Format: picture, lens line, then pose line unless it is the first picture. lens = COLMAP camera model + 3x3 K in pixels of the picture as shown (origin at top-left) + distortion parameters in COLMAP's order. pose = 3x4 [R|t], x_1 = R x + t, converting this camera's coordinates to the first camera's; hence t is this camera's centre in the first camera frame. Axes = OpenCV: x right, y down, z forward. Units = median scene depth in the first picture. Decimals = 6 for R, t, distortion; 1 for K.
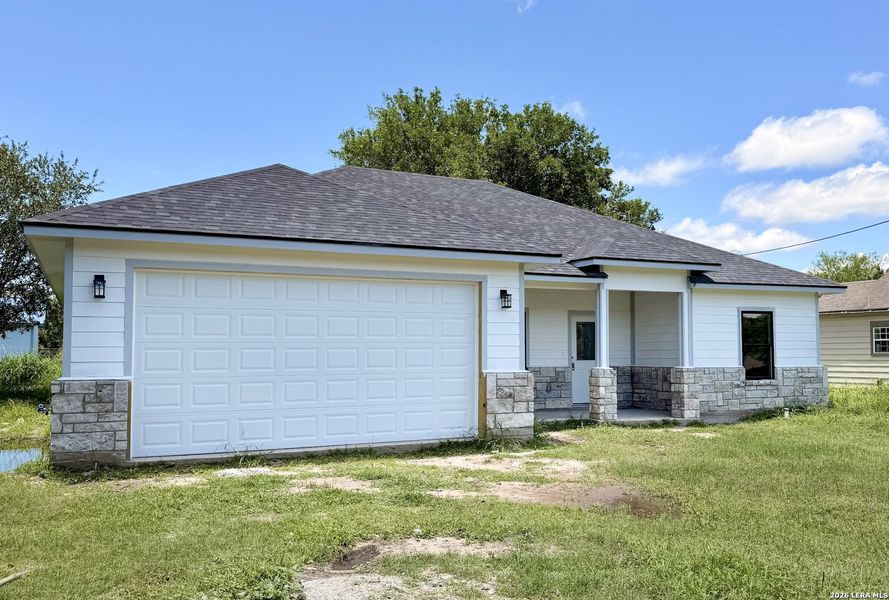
lens RADIAL K [[773.1, 0, 444.5], [0, 773.1, 300.0], [0, 0, 1]] dist [0.003642, 0.001372]
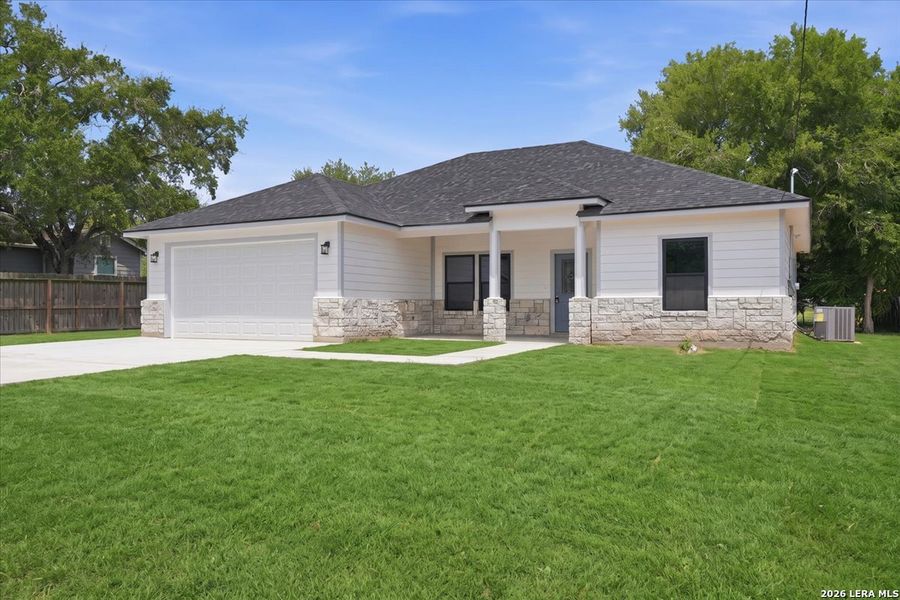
lens RADIAL K [[681.4, 0, 450.0], [0, 681.4, 300.0], [0, 0, 1]] dist [-0.002173, -0.000507]
pose [[0.645183, -0.007127, -0.763995, 0.862595], [0.054283, 0.997857, 0.036532, 0.044579], [0.762097, -0.065041, 0.644187, 0.250833]]
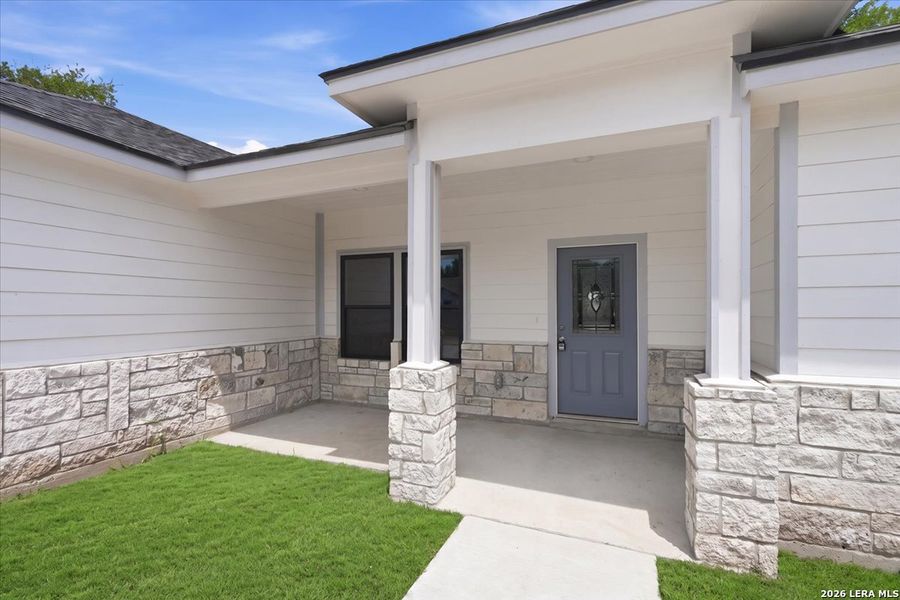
lens RADIAL K [[418.1, 0, 446.5], [0, 418.1, 309.6], [0, 0, 1]] dist [-0.001494, -0.000297]
pose [[0.699510, 0.001217, -0.714621, 0.331337], [0.053052, 0.997151, 0.053627, 0.044732], [0.712651, -0.075425, 0.697453, 0.776970]]
